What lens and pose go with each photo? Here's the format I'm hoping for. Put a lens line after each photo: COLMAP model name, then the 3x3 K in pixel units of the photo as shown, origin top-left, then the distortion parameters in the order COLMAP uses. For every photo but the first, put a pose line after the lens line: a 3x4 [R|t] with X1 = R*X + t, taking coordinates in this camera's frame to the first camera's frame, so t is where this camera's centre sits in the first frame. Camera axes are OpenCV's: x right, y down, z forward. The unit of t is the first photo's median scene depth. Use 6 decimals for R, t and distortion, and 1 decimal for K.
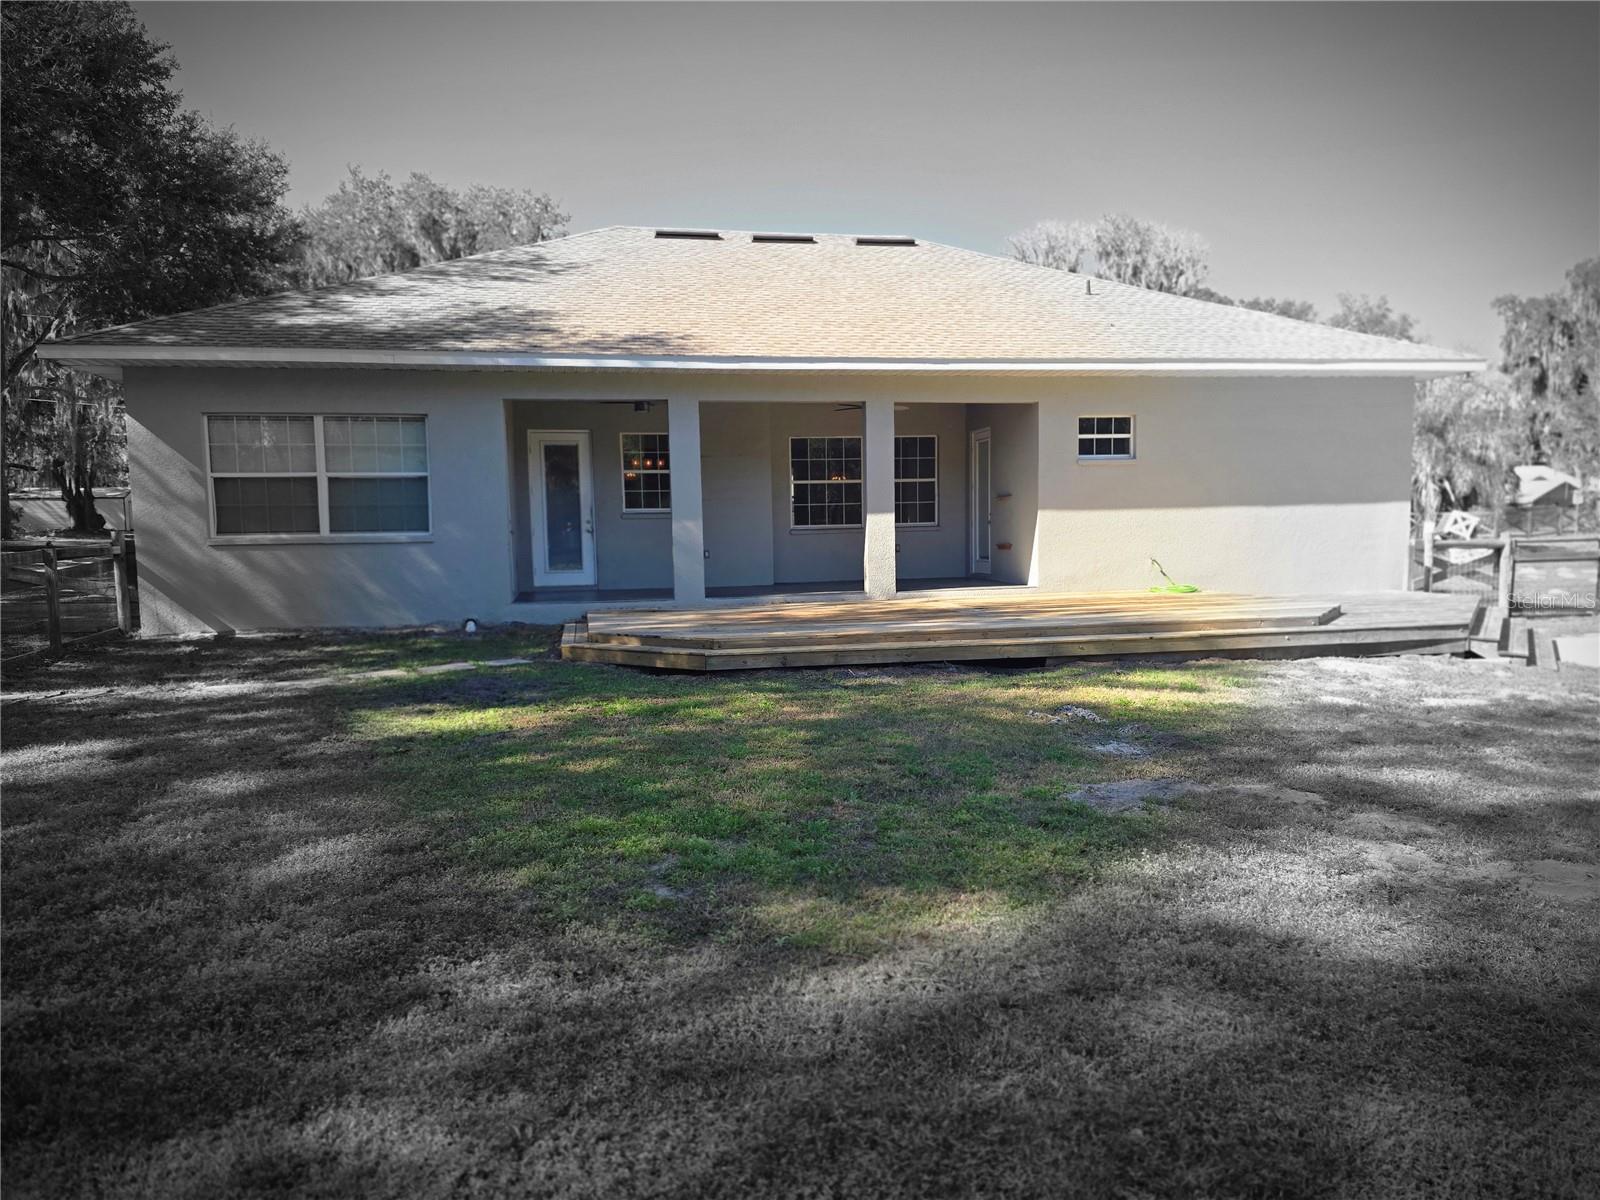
lens RADIAL K [[1093.0, 0, 803.4], [0, 1093.0, 632.9], [0, 0, 1]] dist [0.000264, -0.000488]
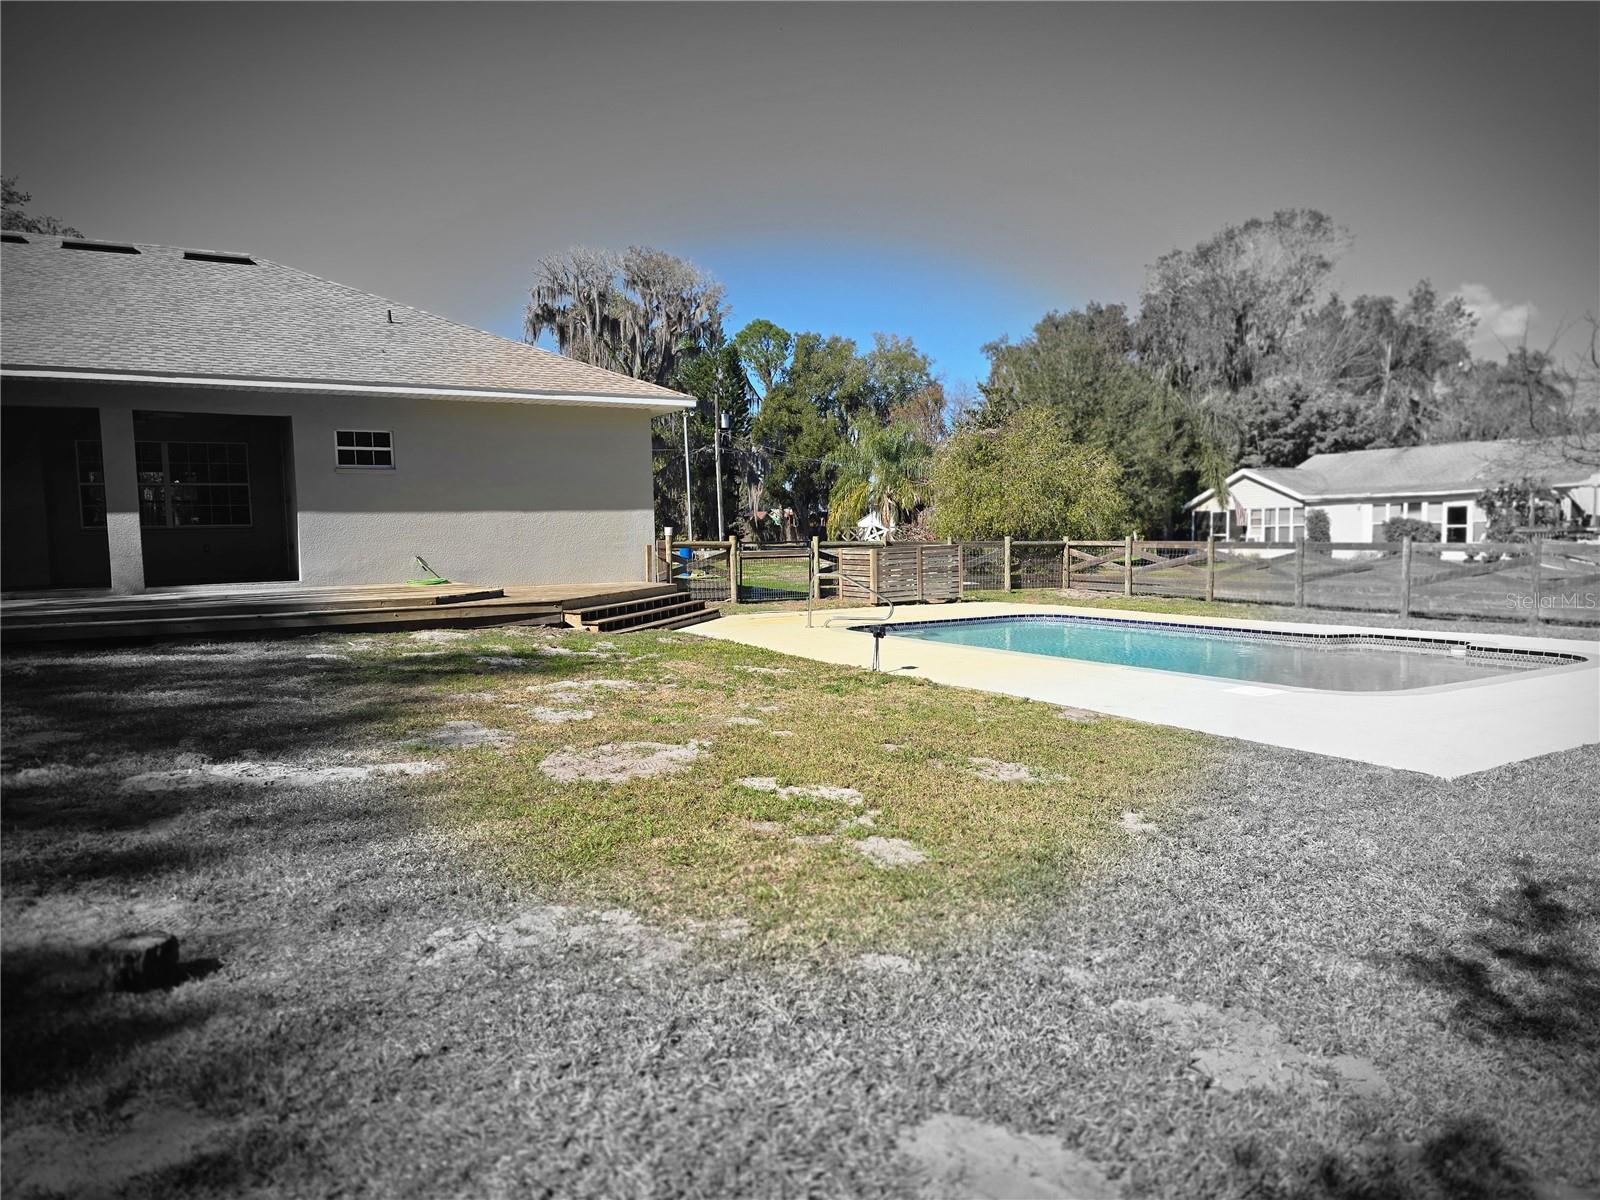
lens RADIAL K [[1084.8, 0, 799.7], [0, 1084.8, 619.3], [0, 0, 1]] dist [0.038423, -0.002381]
pose [[0.947308, -0.022717, 0.319517, 0.338988], [0.030435, 0.999353, -0.019180, 0.033661], [-0.318875, 0.027894, 0.947386, -0.219103]]
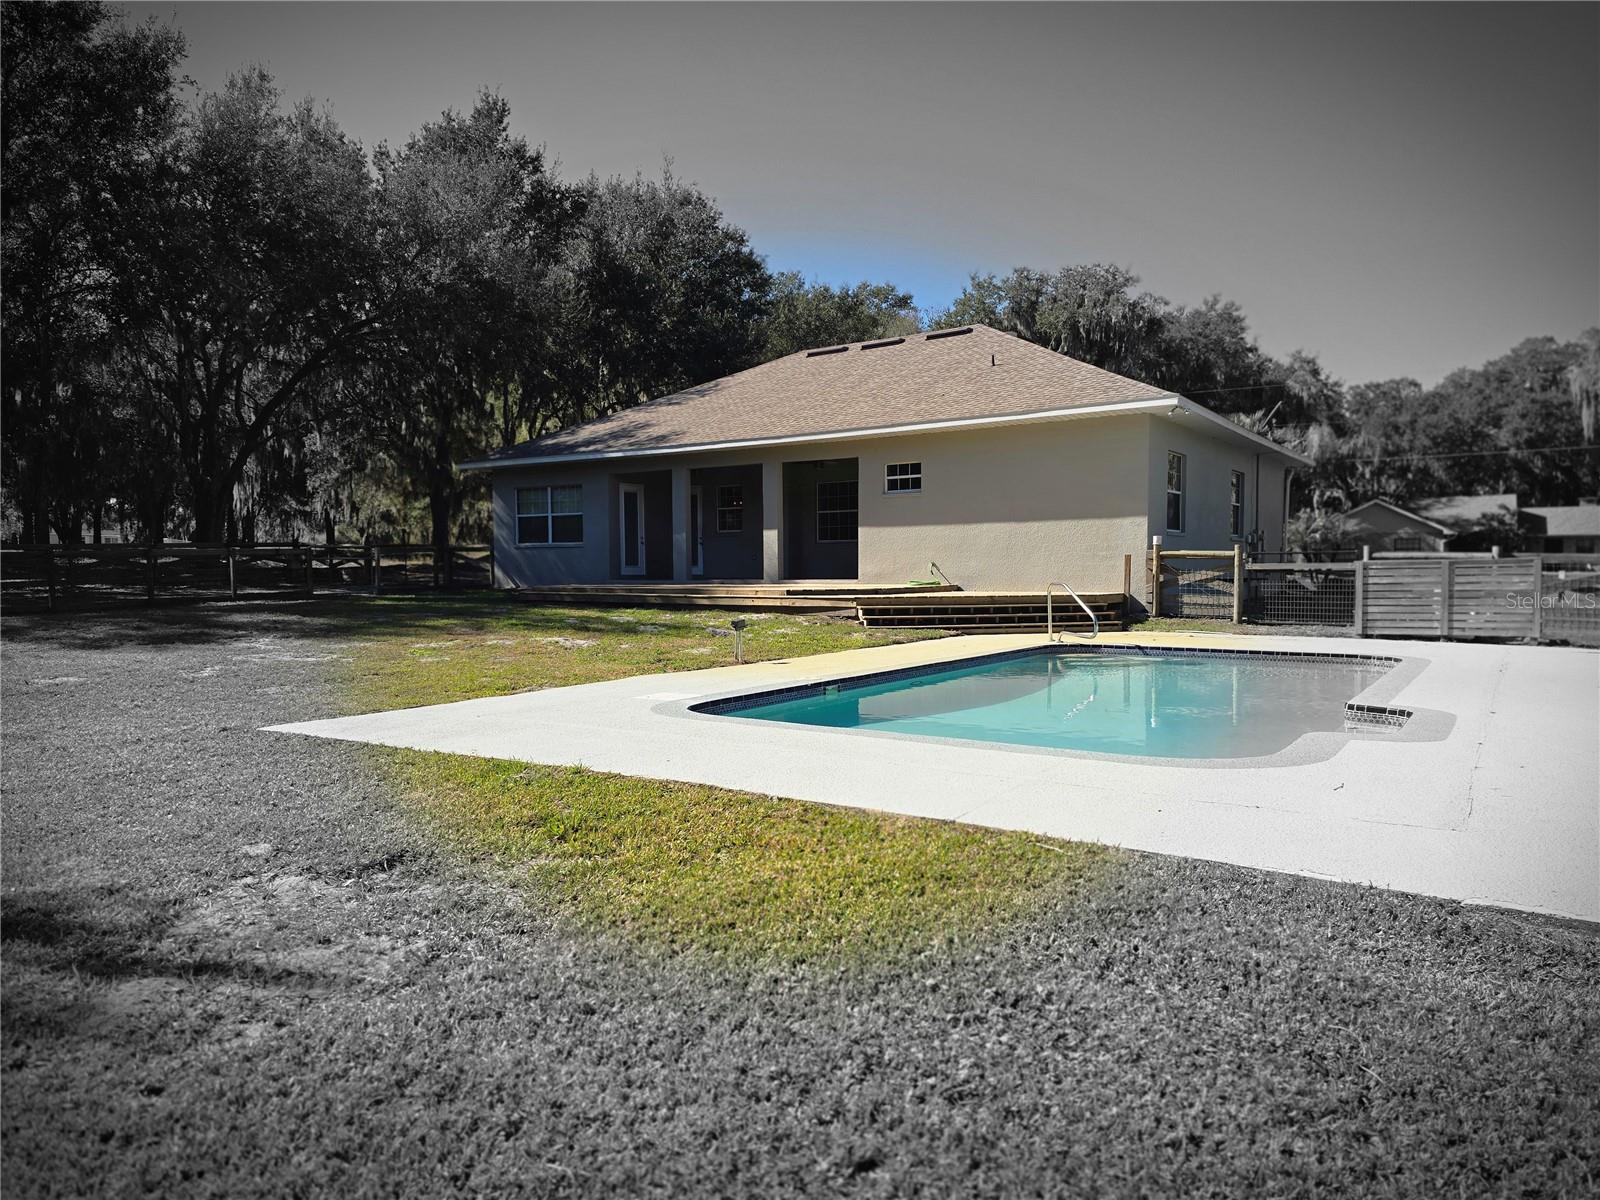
lens RADIAL K [[1071.0, 0, 787.5], [0, 1071.0, 601.9], [0, 0, 1]] dist [0.061197, -0.057037]
pose [[0.690349, 0.040003, -0.722370, 1.206975], [-0.077641, 0.996800, -0.018999, 0.024229], [0.719298, 0.069202, 0.691246, -0.080965]]
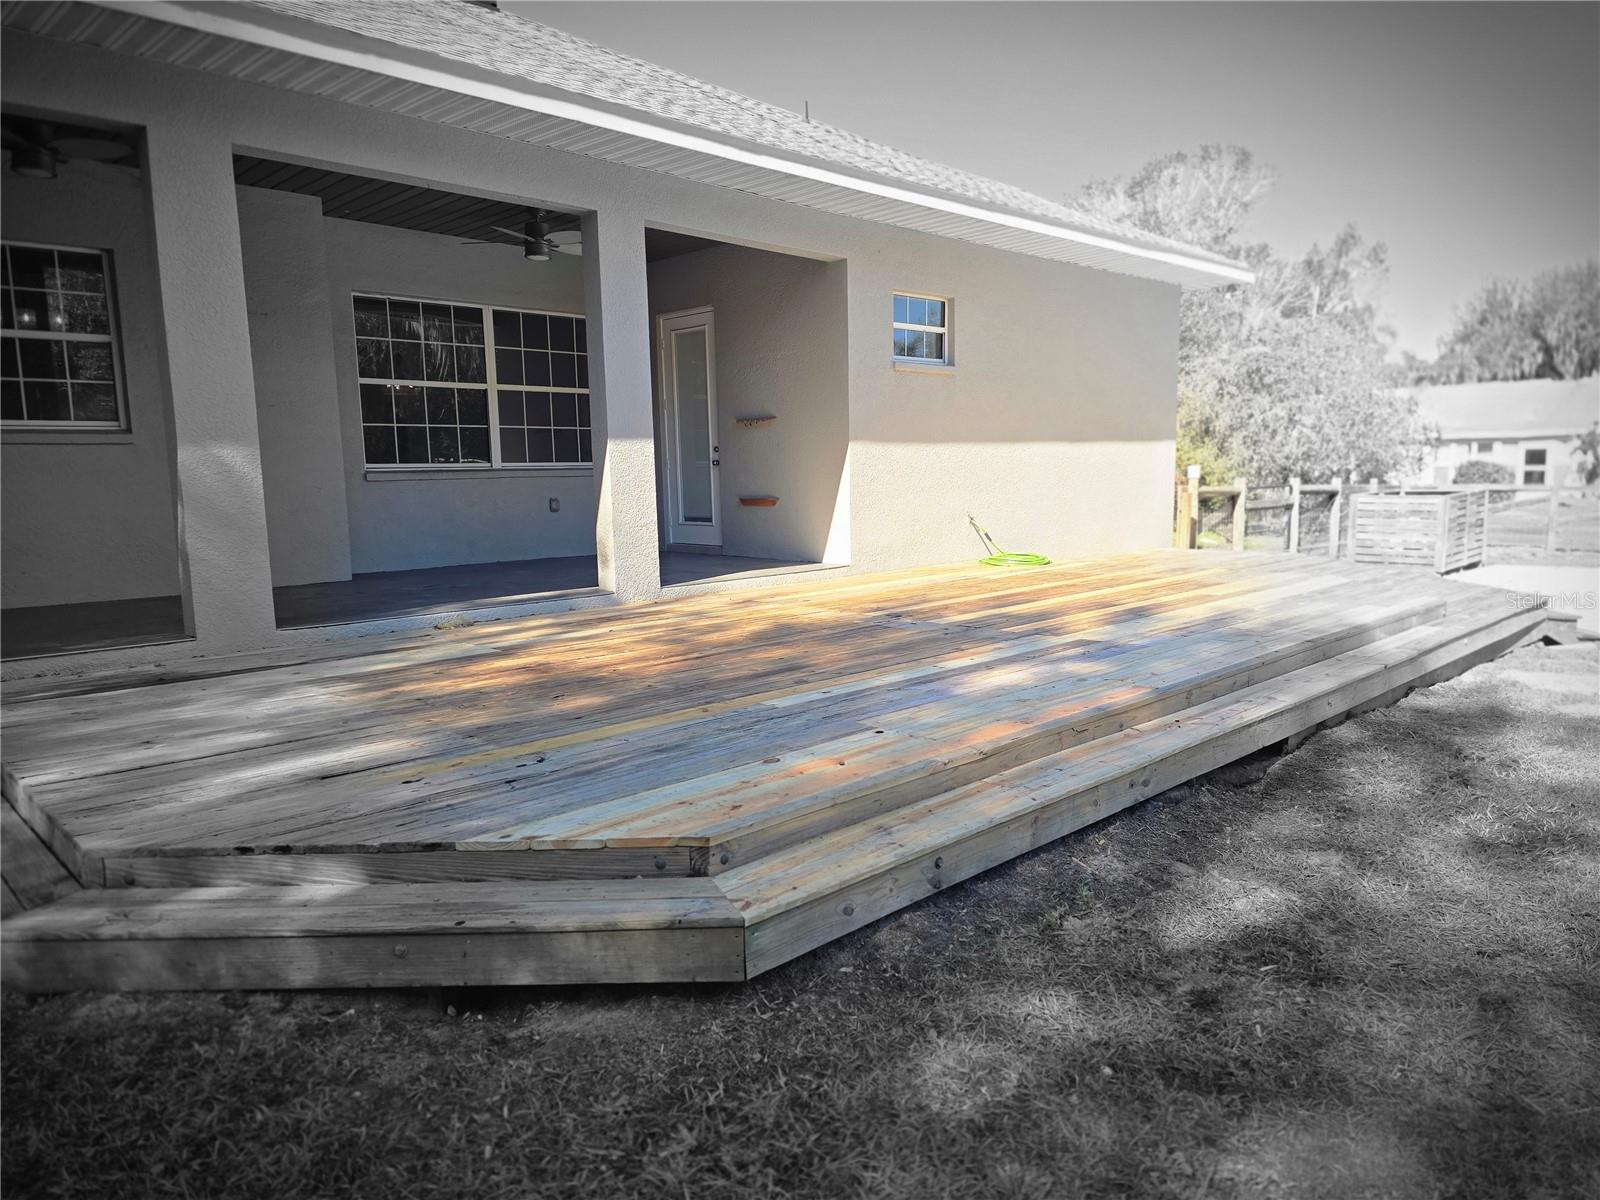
lens RADIAL K [[1071.0, 0, 787.5], [0, 1071.0, 601.9], [0, 0, 1]] dist [0.061197, -0.057037]
pose [[0.839299, -0.060504, 0.540292, -0.142044], [0.051975, 0.998166, 0.031040, -0.042624], [-0.541179, 0.002030, 0.840905, 0.511178]]
